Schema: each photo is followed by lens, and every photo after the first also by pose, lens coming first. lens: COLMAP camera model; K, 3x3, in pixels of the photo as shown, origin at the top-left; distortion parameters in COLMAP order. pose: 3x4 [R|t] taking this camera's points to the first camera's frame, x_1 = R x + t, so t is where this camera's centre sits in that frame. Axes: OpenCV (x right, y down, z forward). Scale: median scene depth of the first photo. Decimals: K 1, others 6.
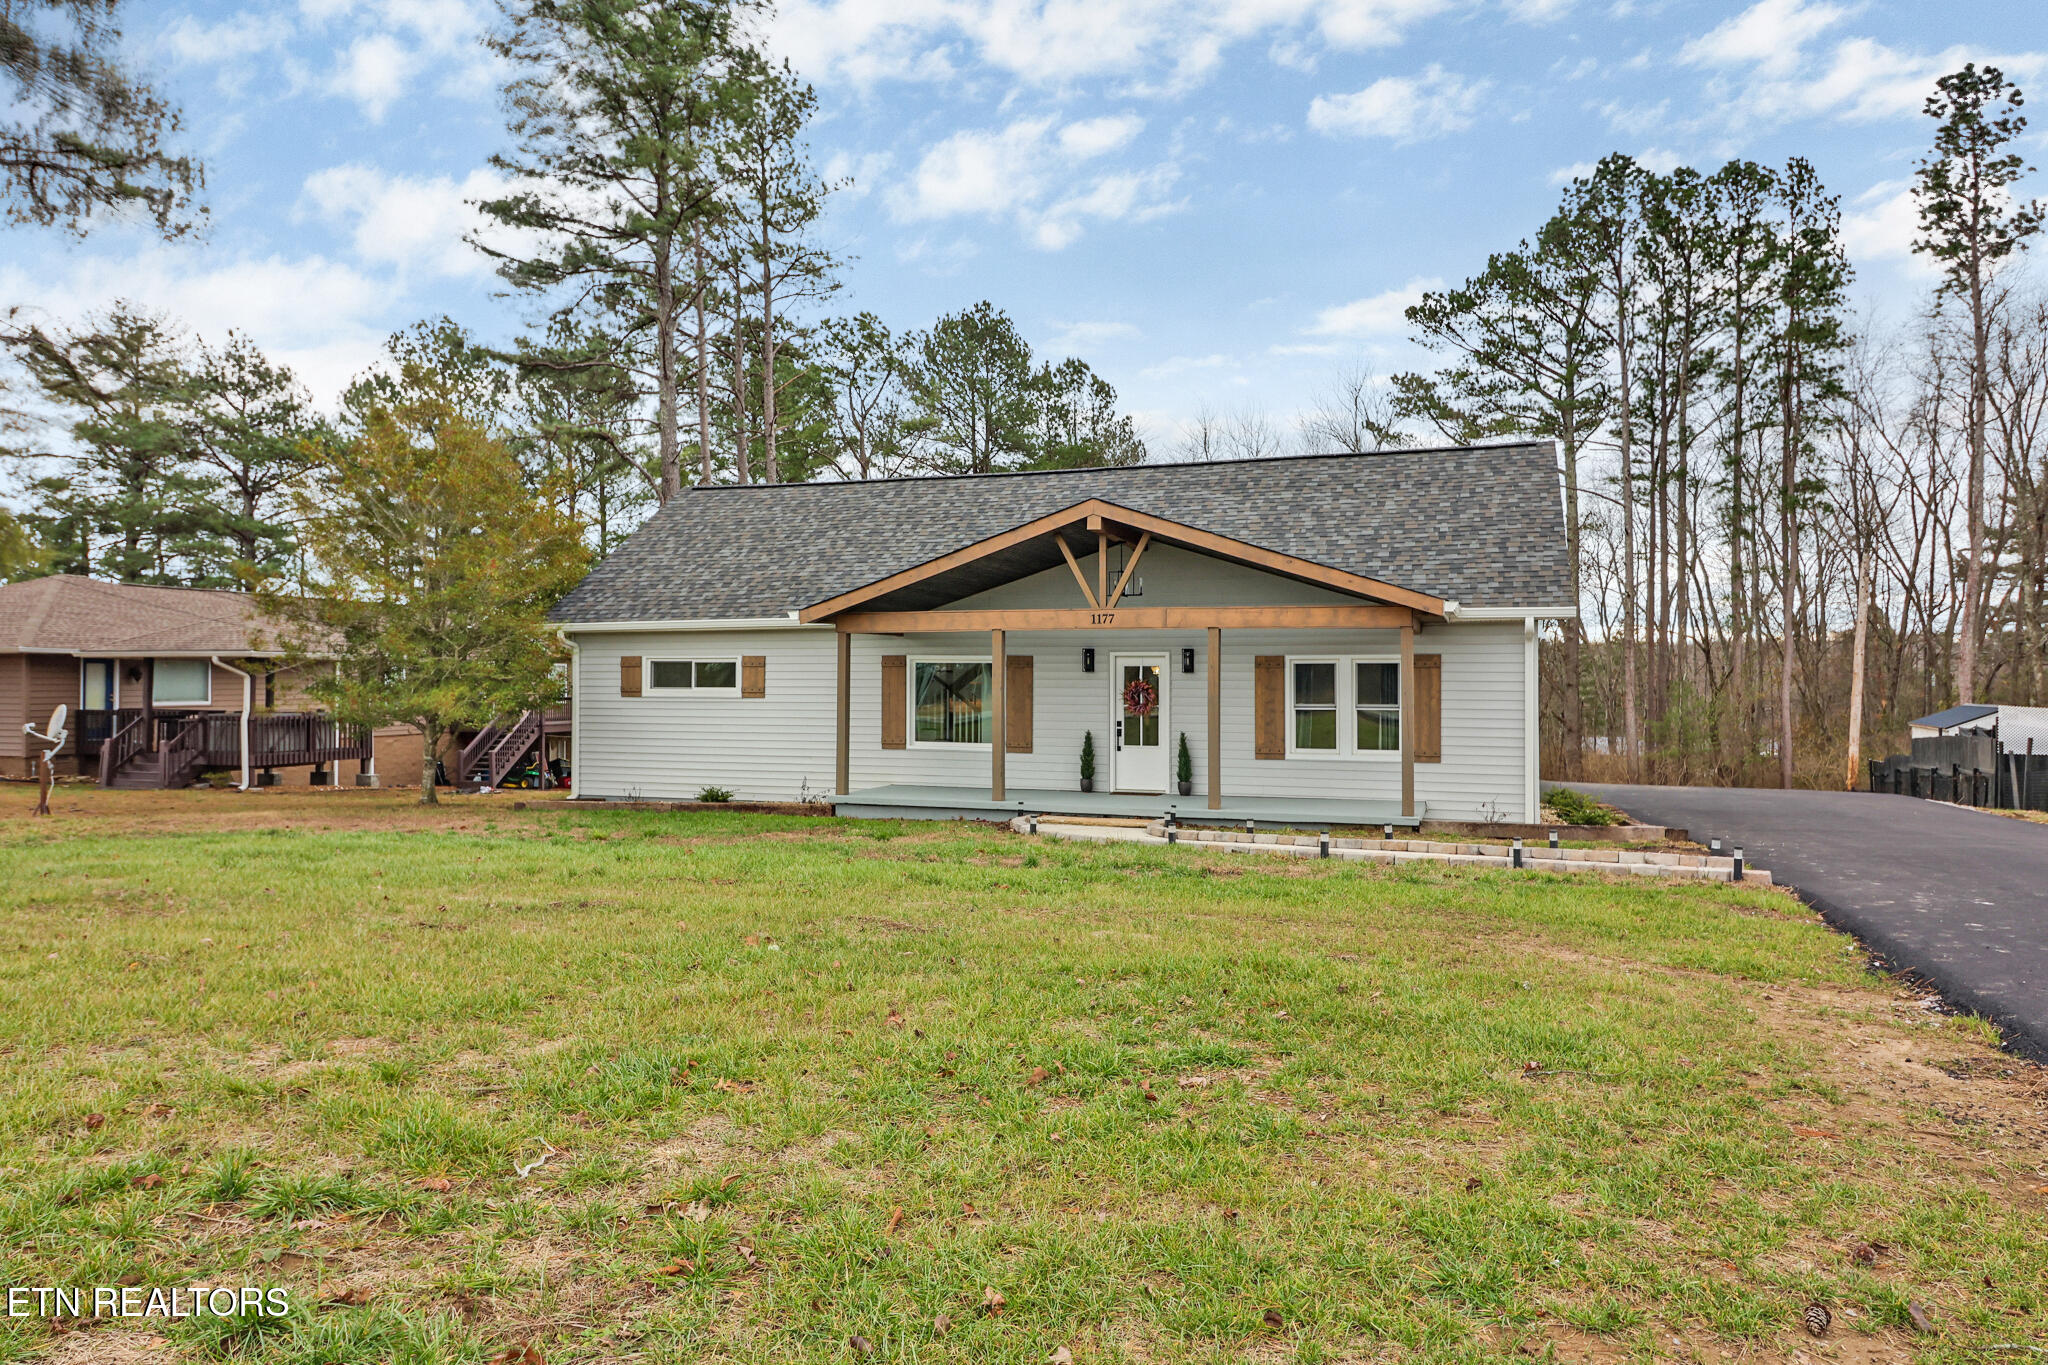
lens RADIAL K [[1311.0, 0, 1010.6], [0, 1311.0, 674.4], [0, 0, 1]] dist [-0.003322, 0.001588]
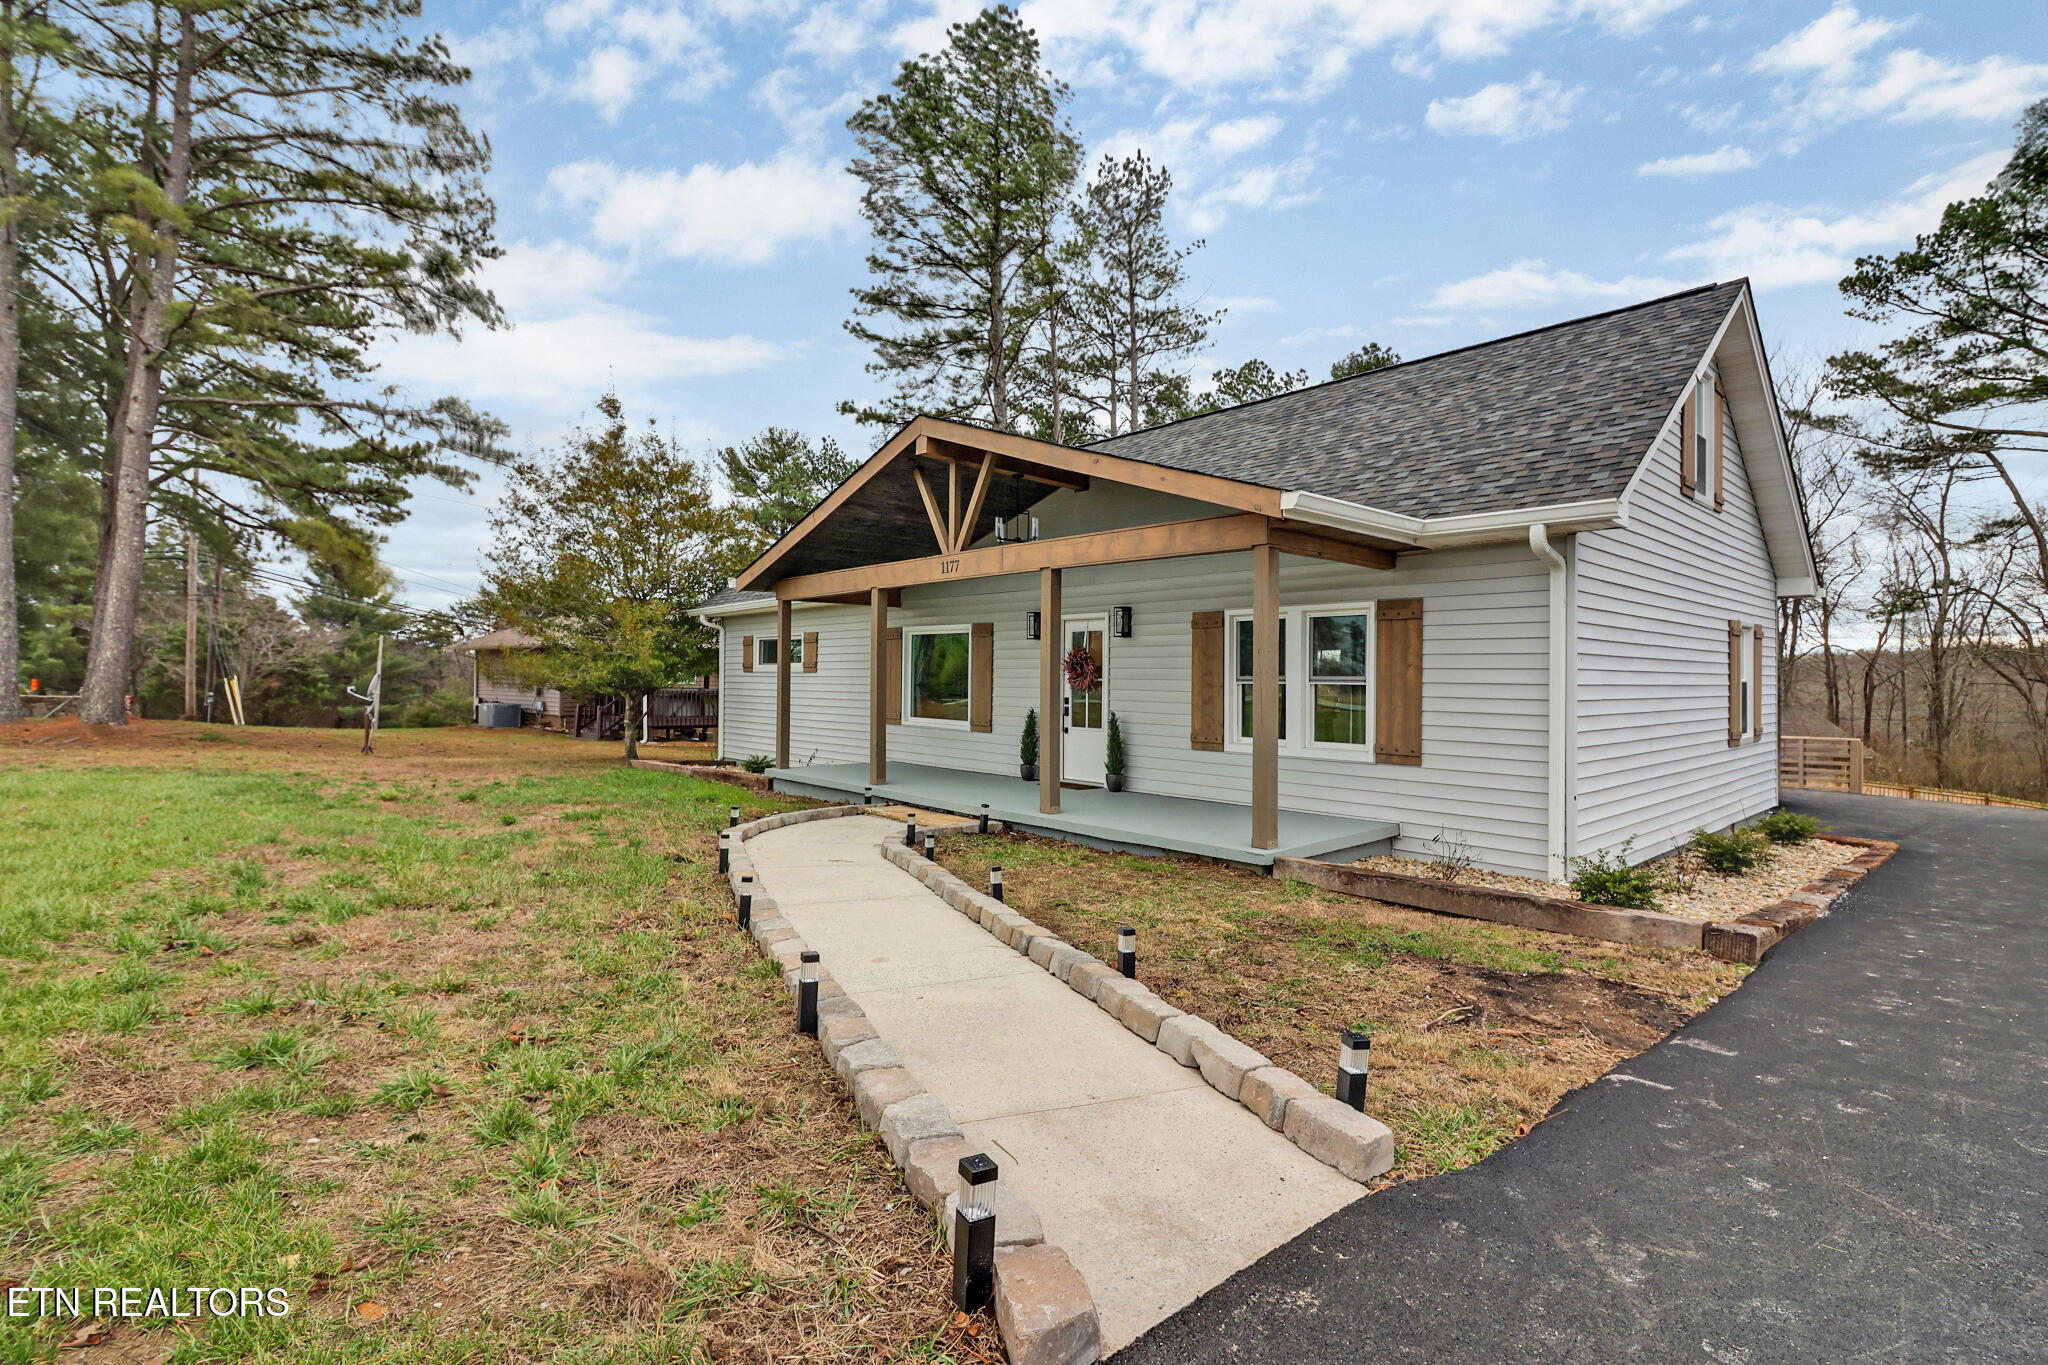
lens RADIAL K [[949.7, 0, 1029.4], [0, 949.7, 684.9], [0, 0, 1]] dist [-0.015947, -0.004153]
pose [[0.885462, 0.008880, -0.464627, 0.309920], [-0.004010, 0.999926, 0.011467, 0.018742], [0.464694, -0.008290, 0.885432, 0.412860]]
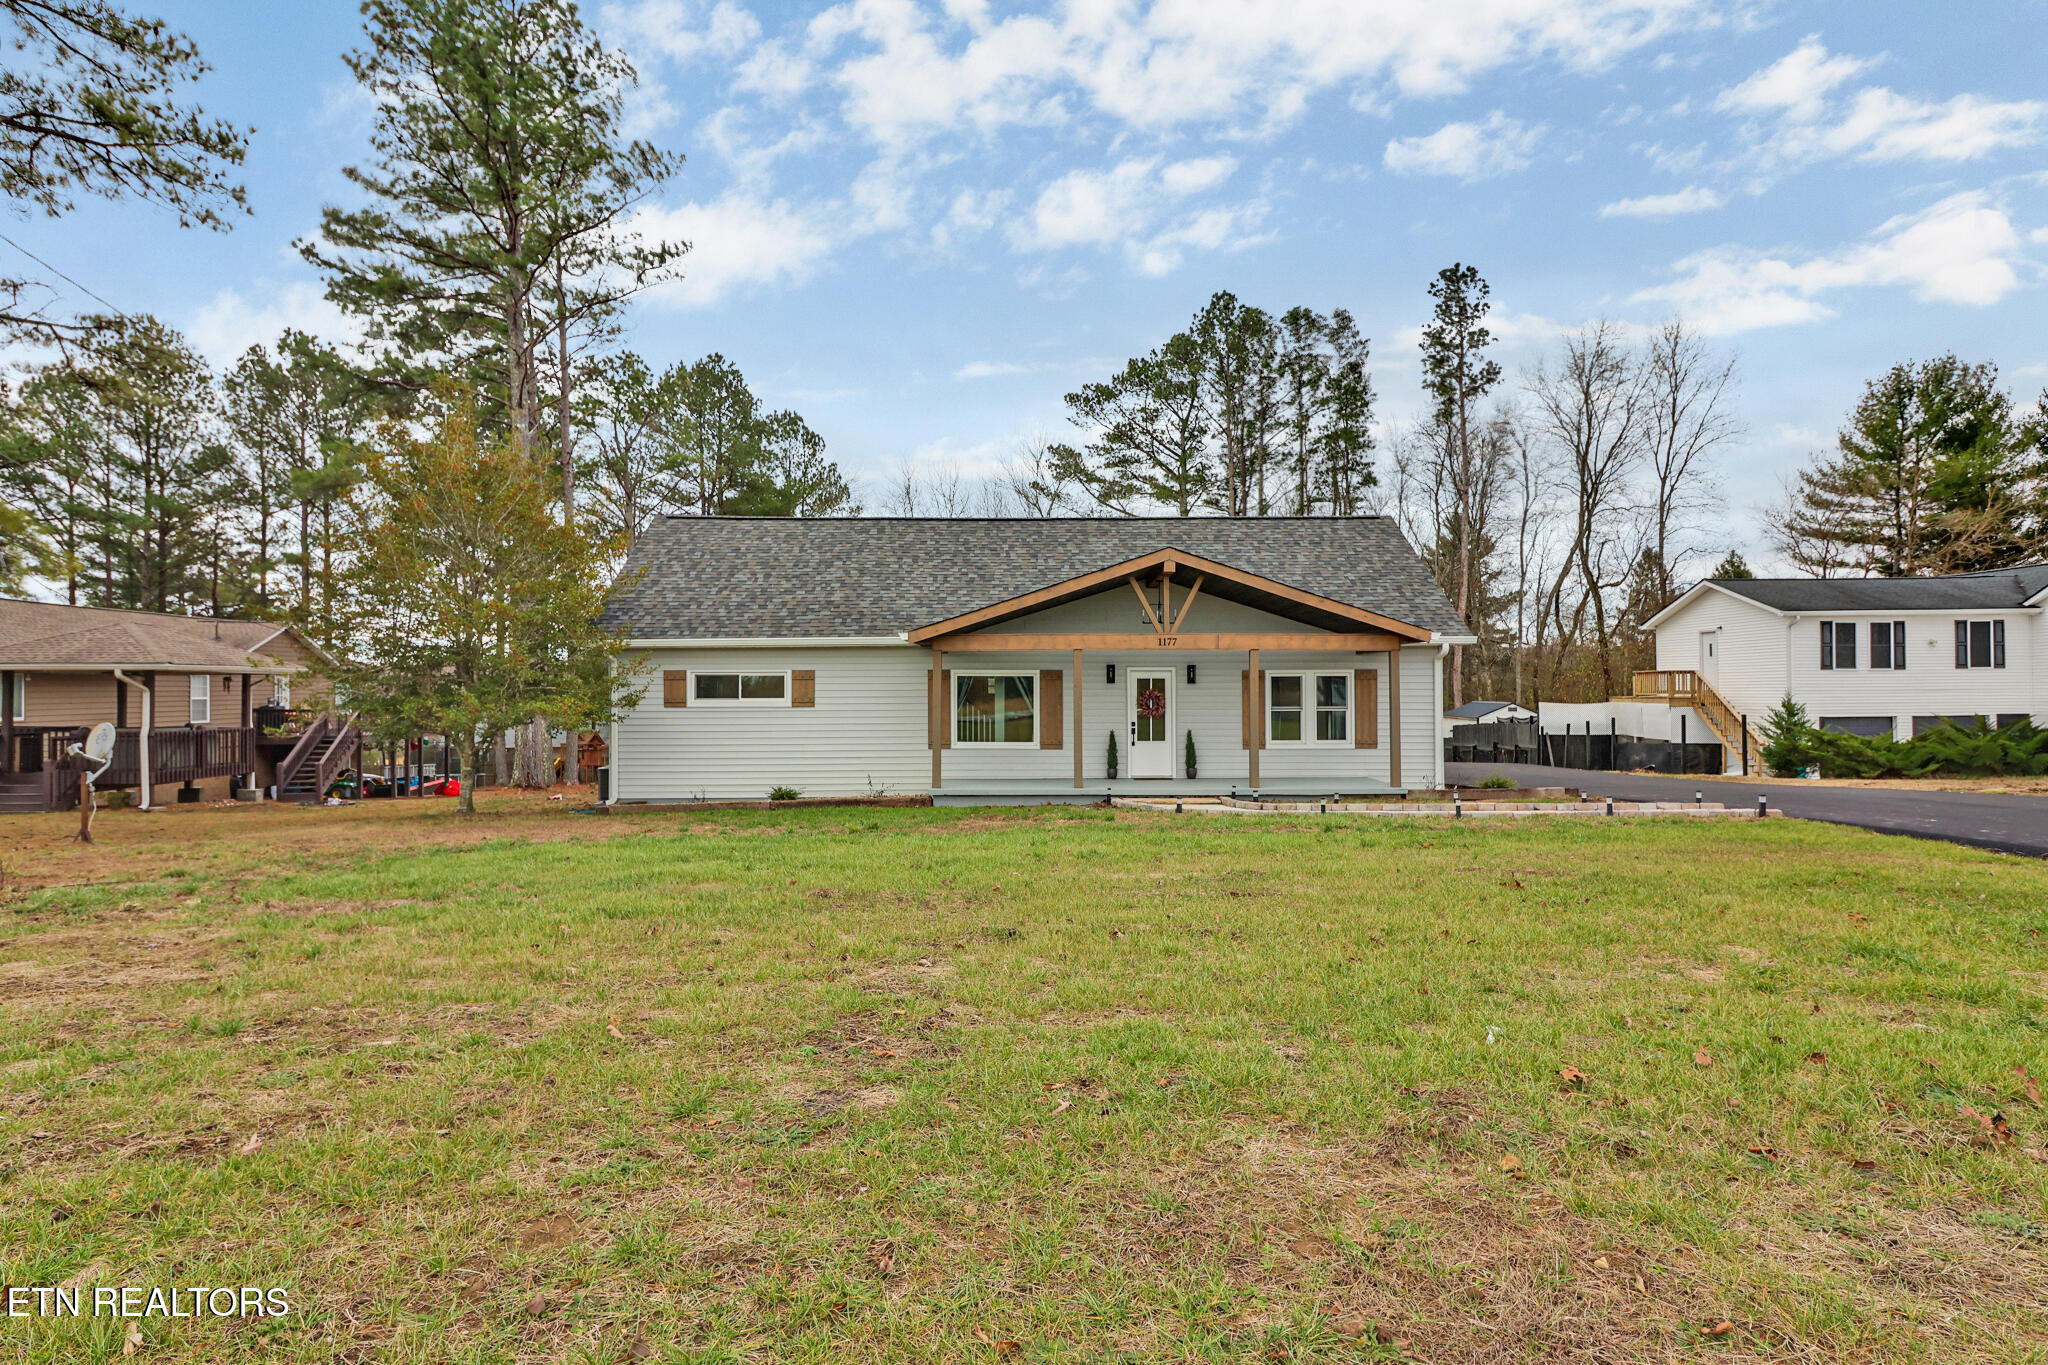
lens RADIAL K [[1109.3, 0, 1025.3], [0, 1109.3, 681.8], [0, 0, 1]] dist [-0.007462, -0.002015]
pose [[0.935454, -0.003693, 0.353429, -0.356179], [0.003689, 0.999993, 0.000684, -0.003802], [-0.353429, 0.000664, 0.935461, 0.033402]]
